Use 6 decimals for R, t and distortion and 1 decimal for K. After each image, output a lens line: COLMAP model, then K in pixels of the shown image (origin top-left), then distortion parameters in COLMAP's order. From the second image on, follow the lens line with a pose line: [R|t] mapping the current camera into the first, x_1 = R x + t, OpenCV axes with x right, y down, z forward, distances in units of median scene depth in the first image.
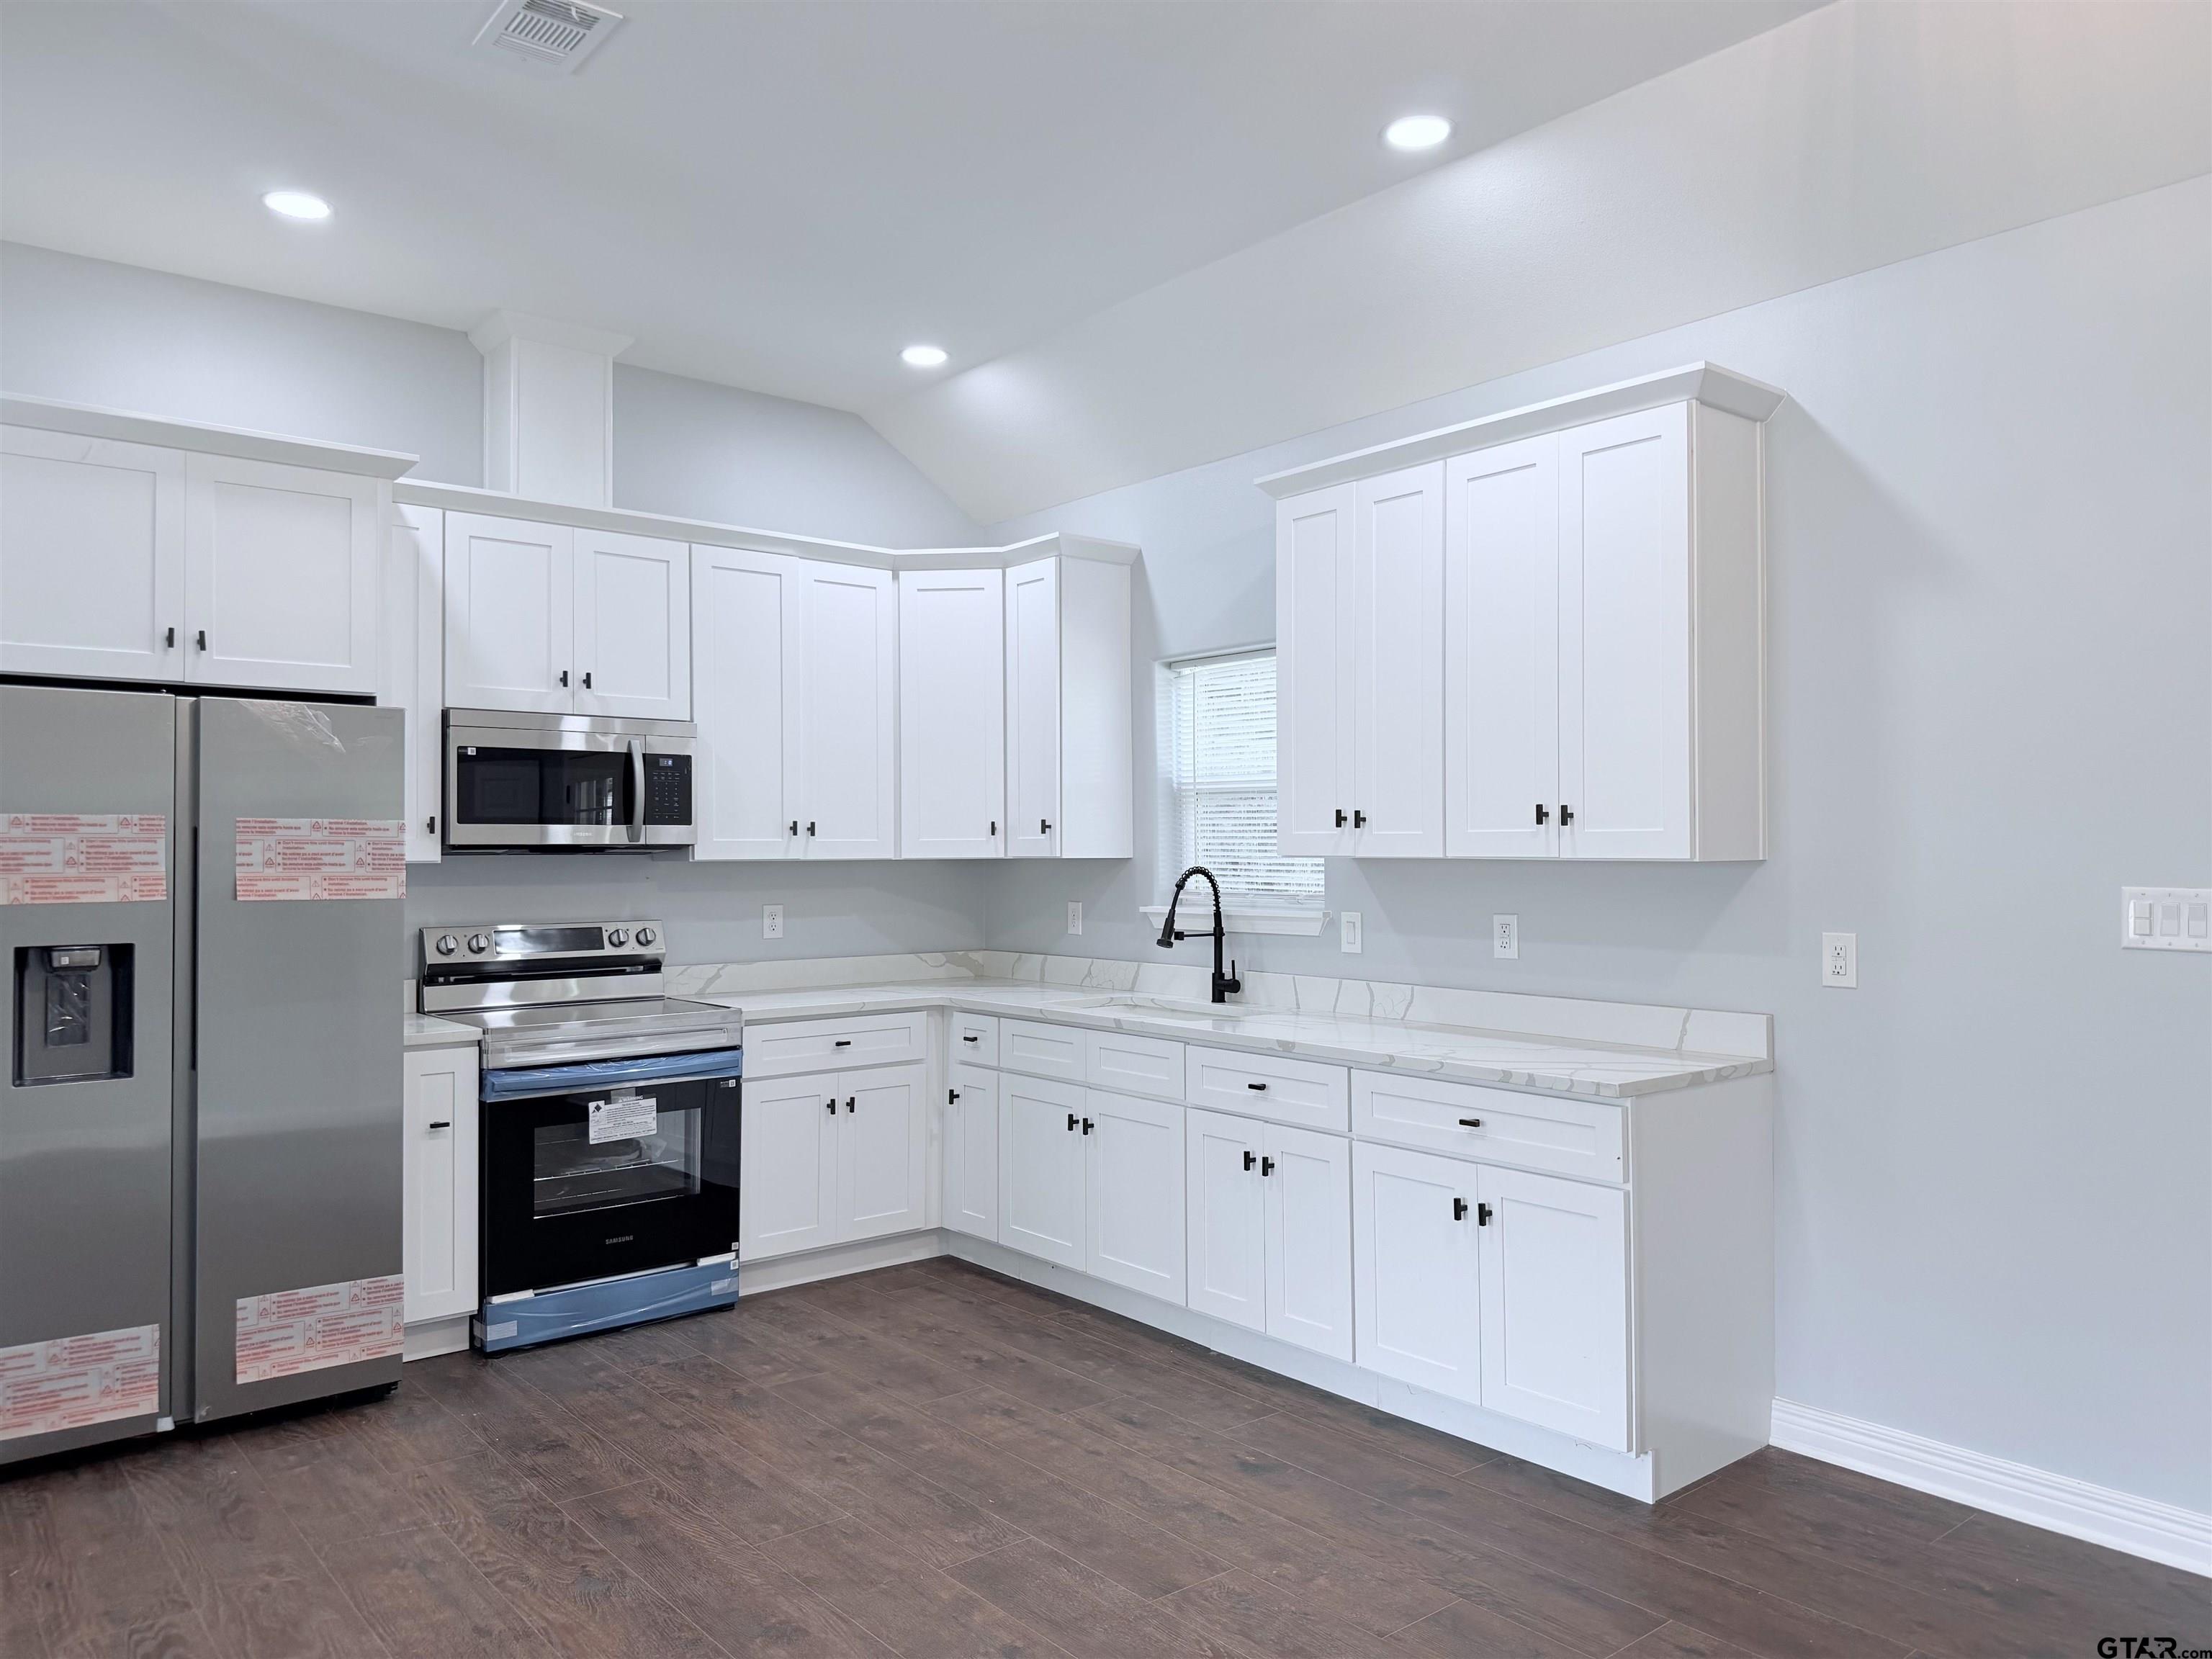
lens RADIAL K [[1565.0, 0, 1106.0], [0, 1565.0, 829.5], [0, 0, 1]] dist [0.120938, -0.192640]
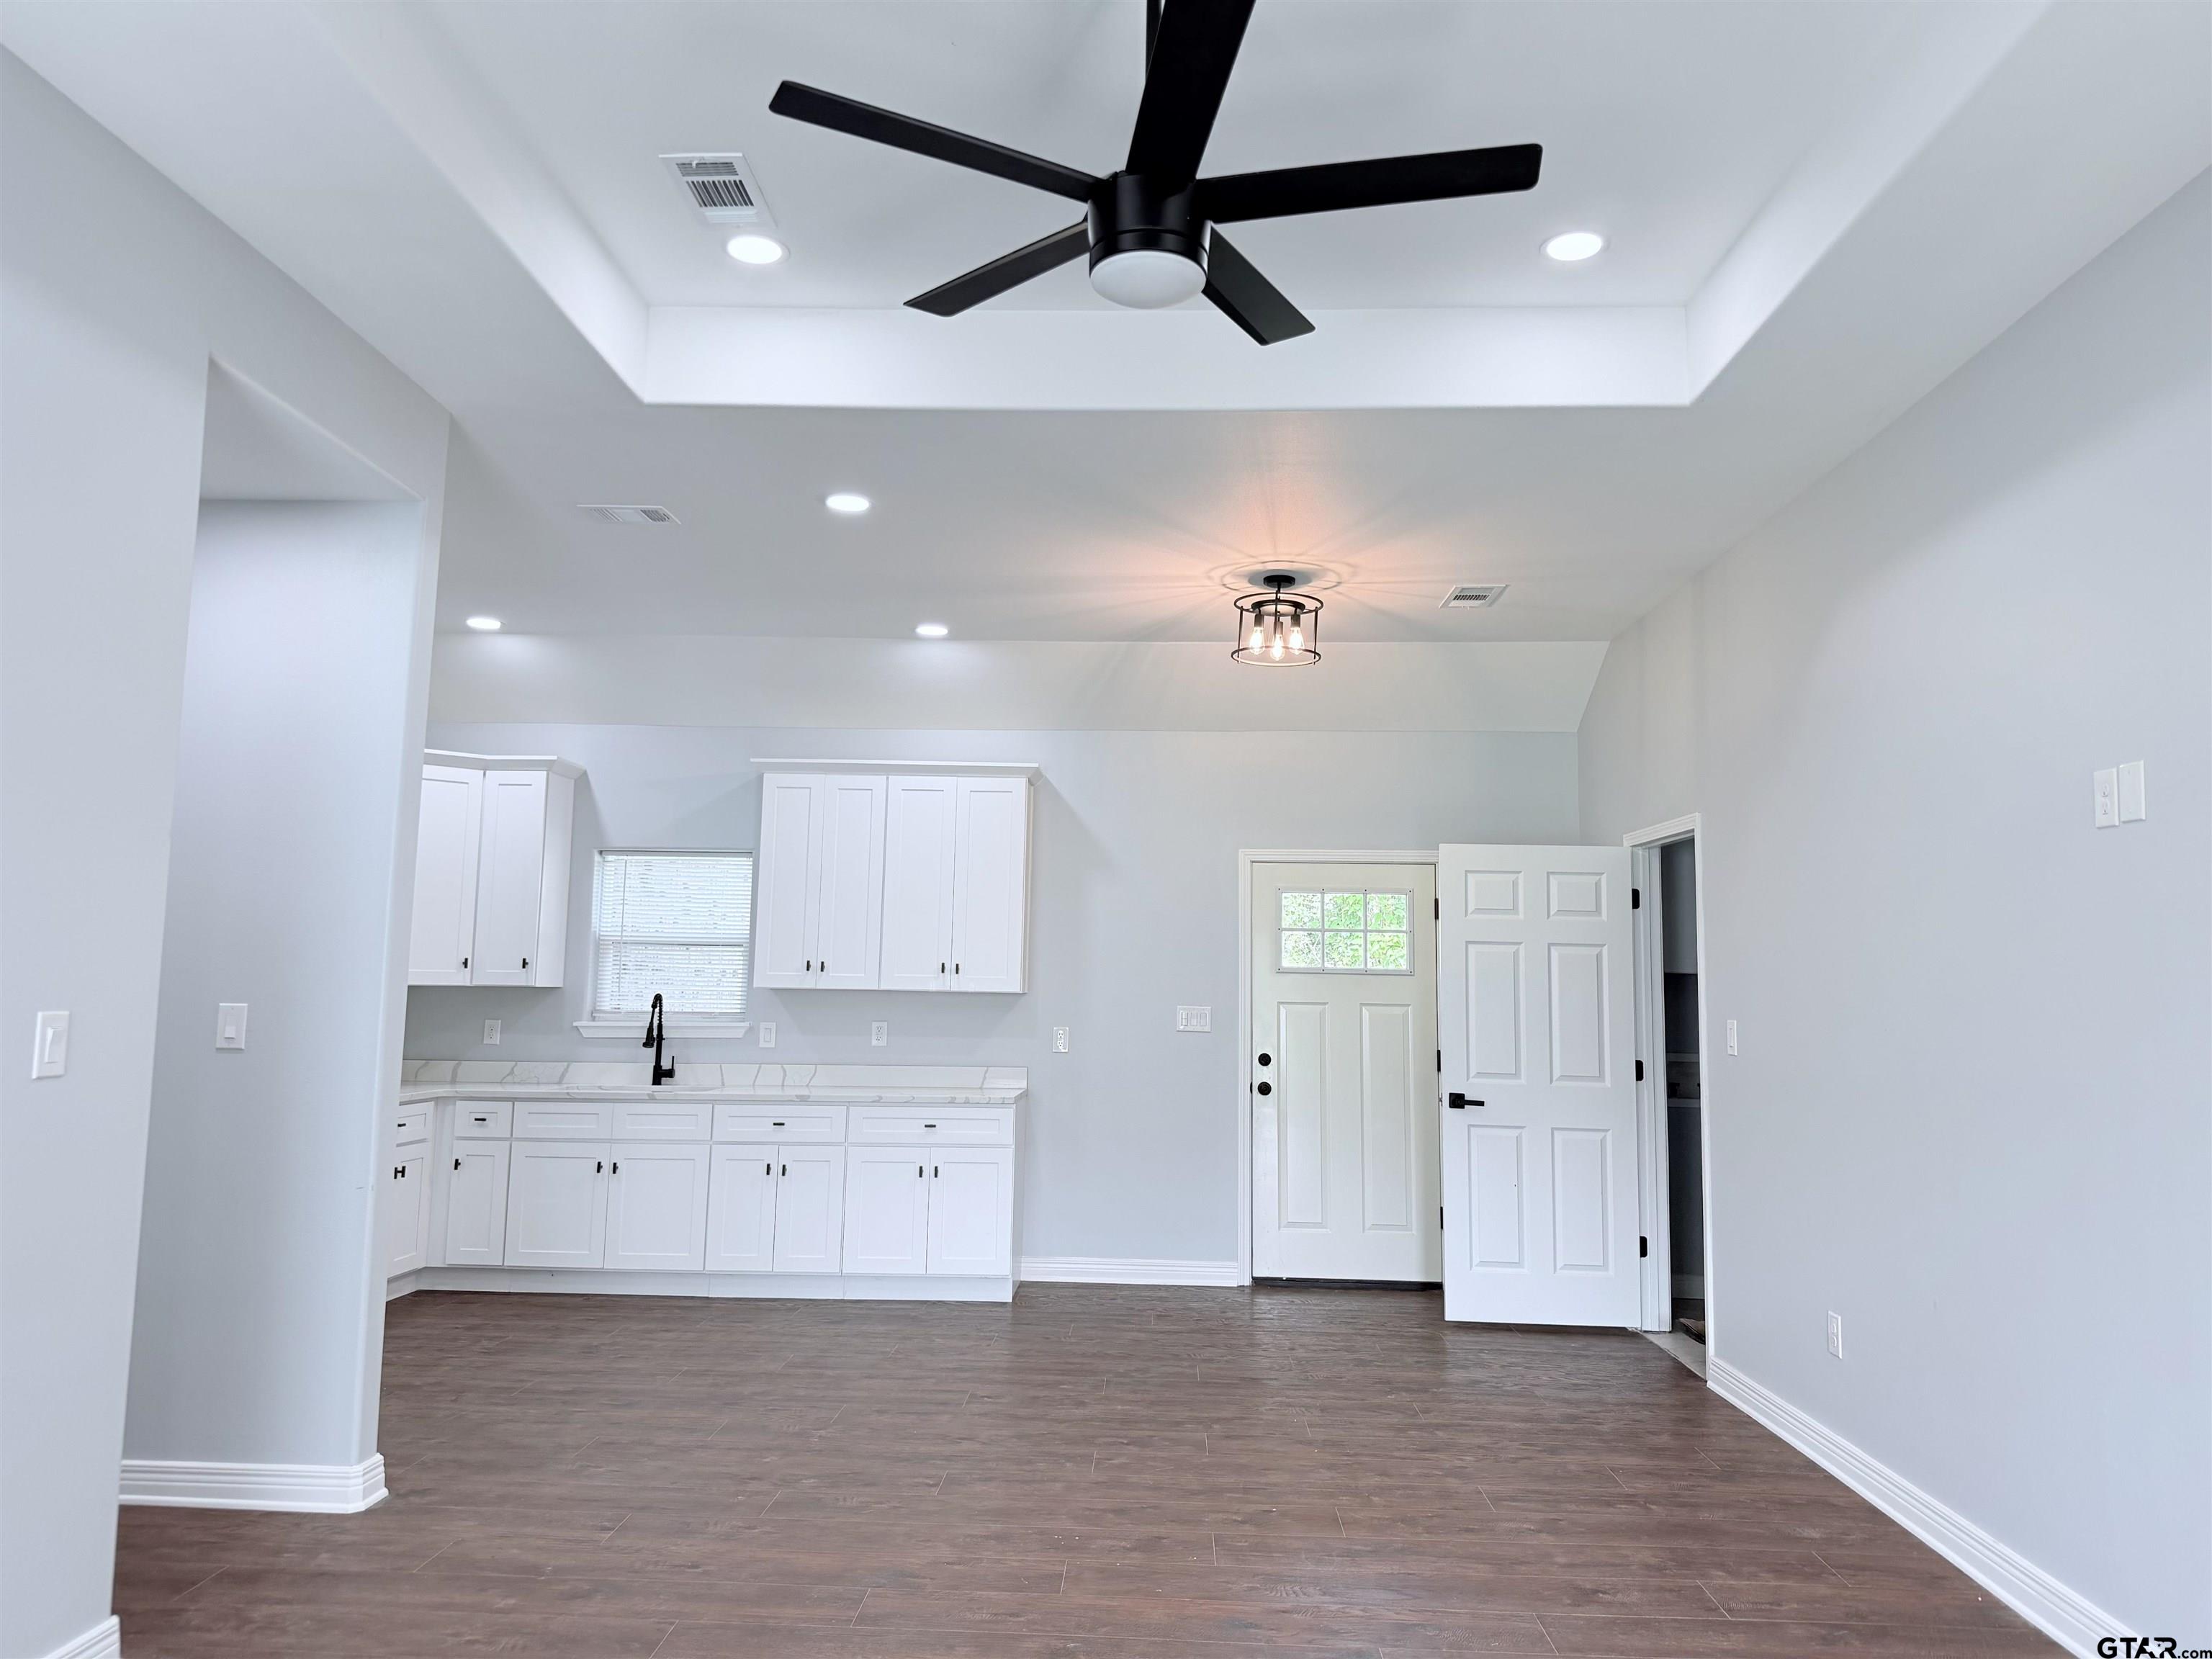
lens RADIAL K [[1551.9, 0, 1115.2], [0, 1551.9, 798.3], [0, 0, 1]] dist [0.123926, -0.192713]
pose [[0.665118, 0.110485, 0.738519, -0.856685], [-0.029238, 0.992089, -0.122087, 0.009327], [-0.746166, 0.059609, 0.663087, -0.378273]]
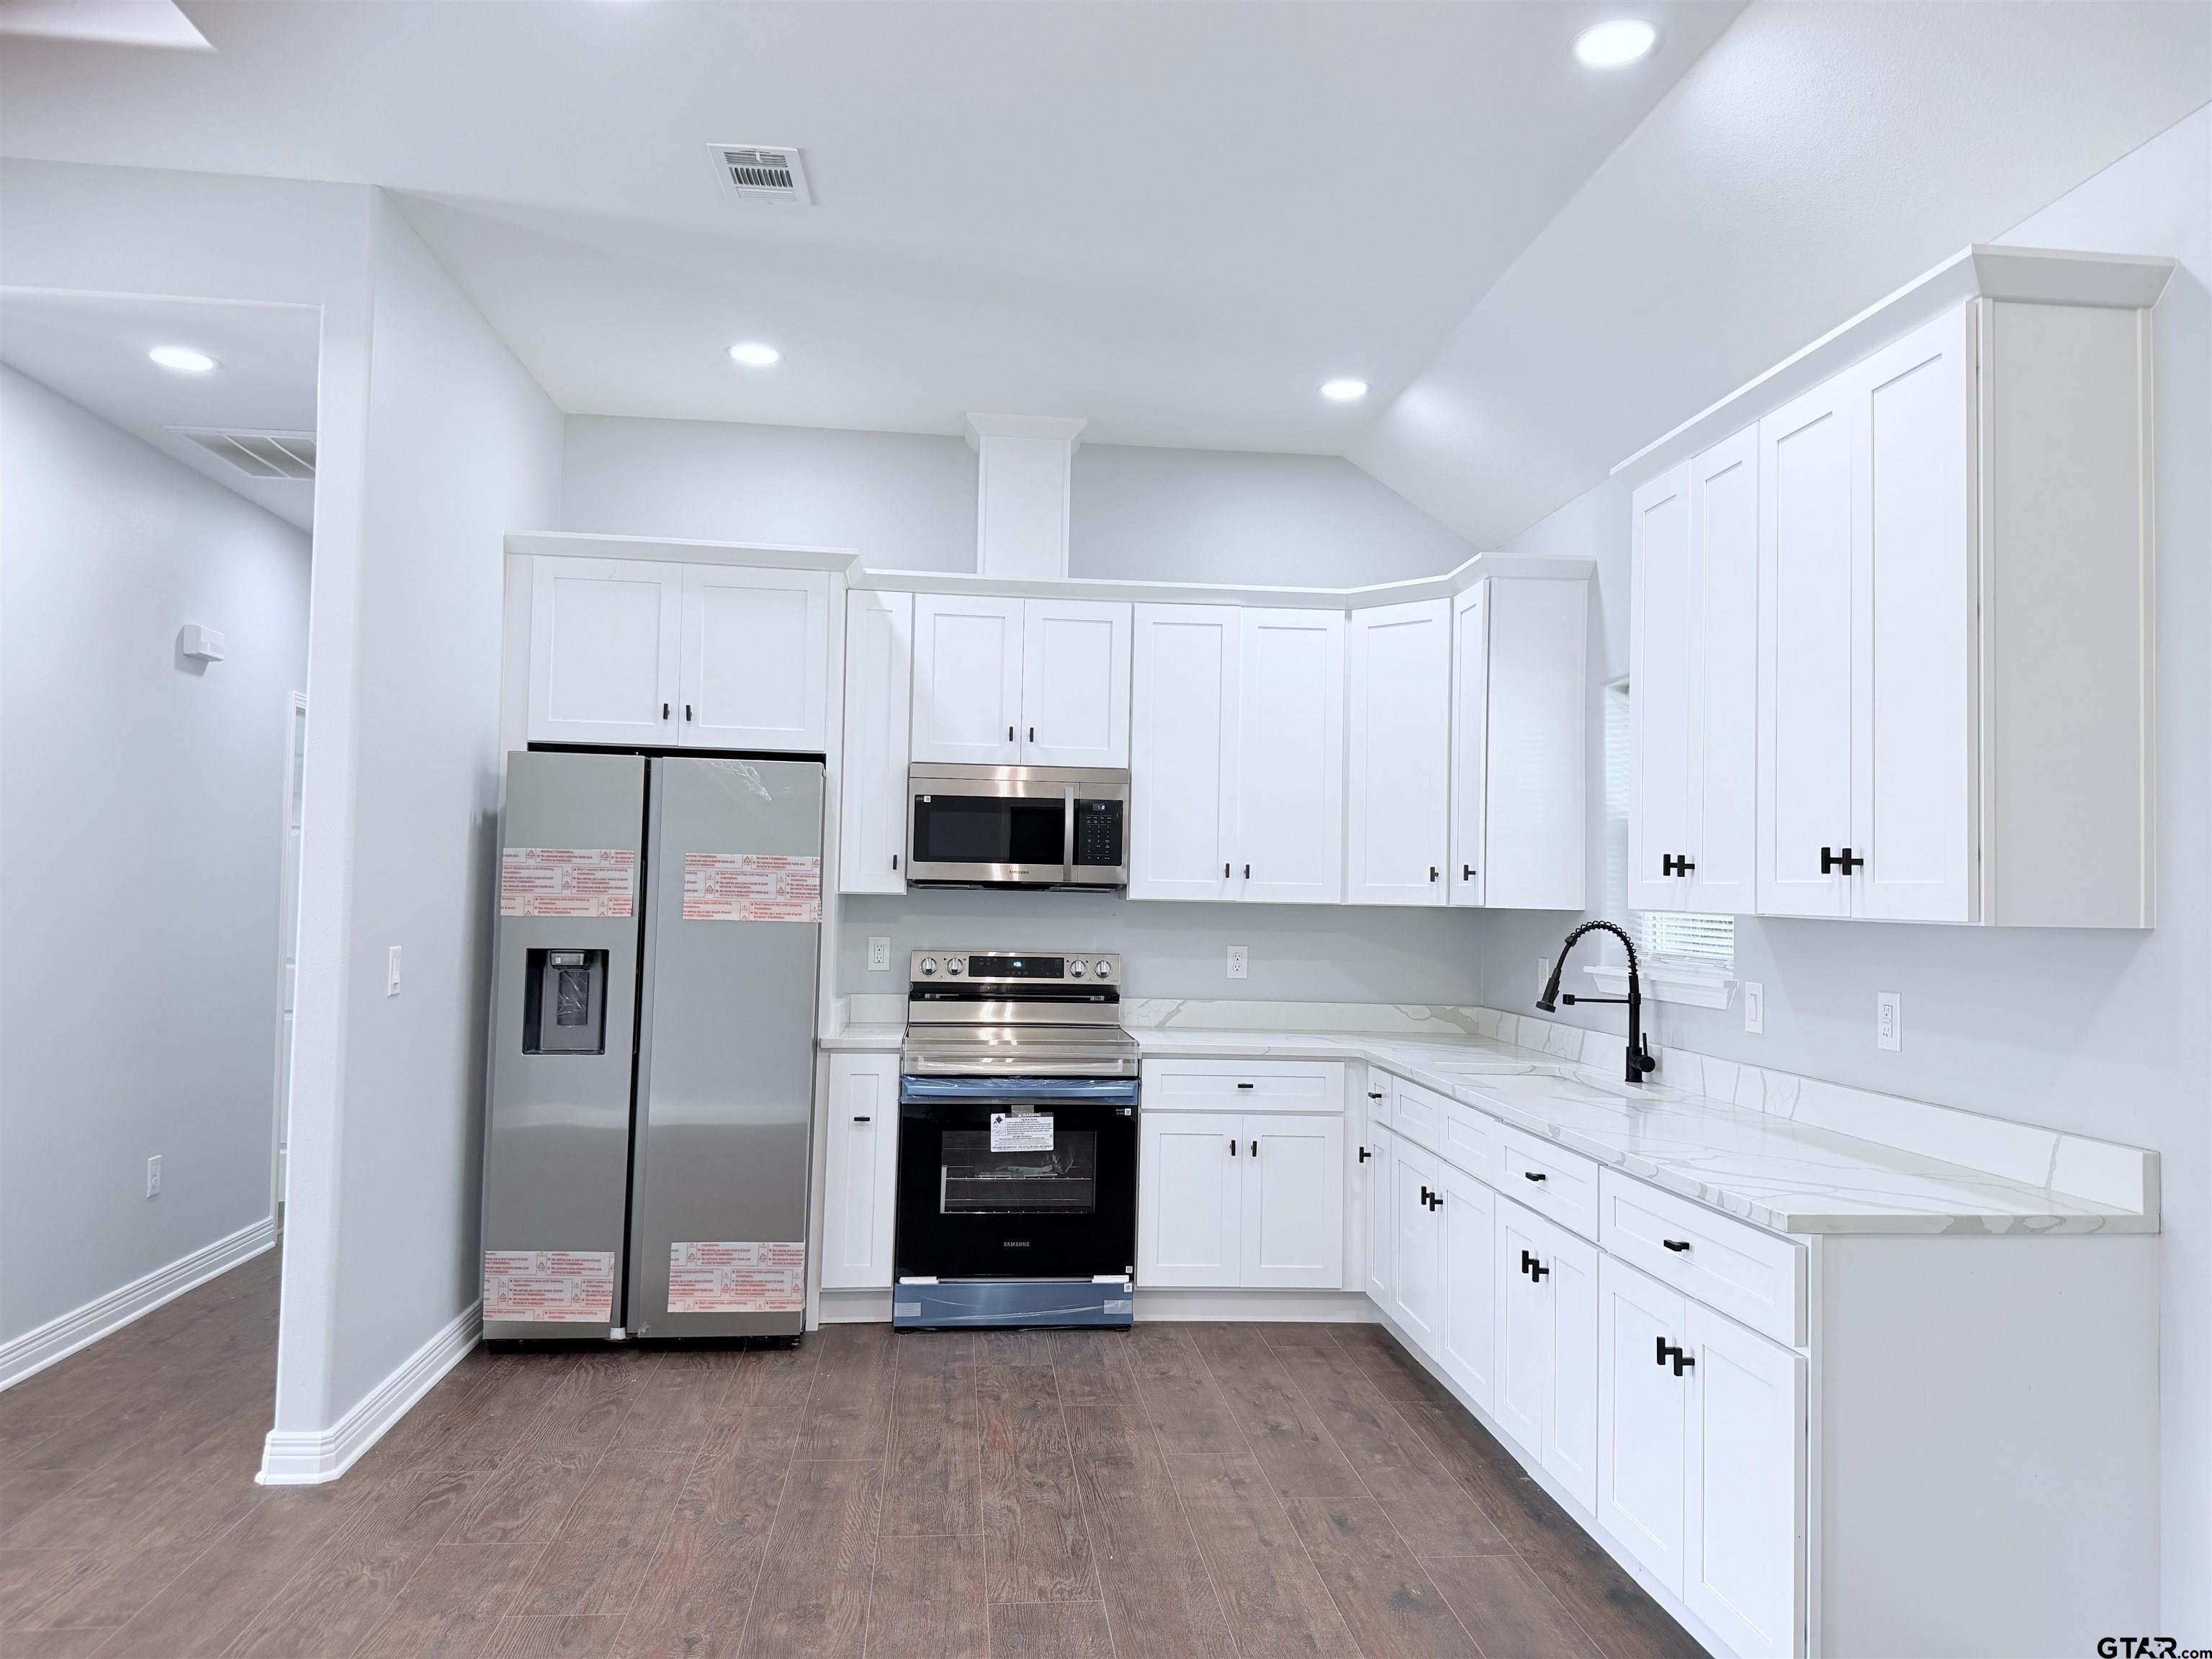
lens RADIAL K [[1565.0, 0, 1106.0], [0, 1565.0, 829.5], [0, 0, 1]] dist [0.120938, -0.192640]
pose [[0.833030, 0.000162, -0.553229, 0.342567], [-0.017613, 0.999501, -0.026228, 0.000748], [0.552948, 0.031593, 0.832617, 0.125012]]
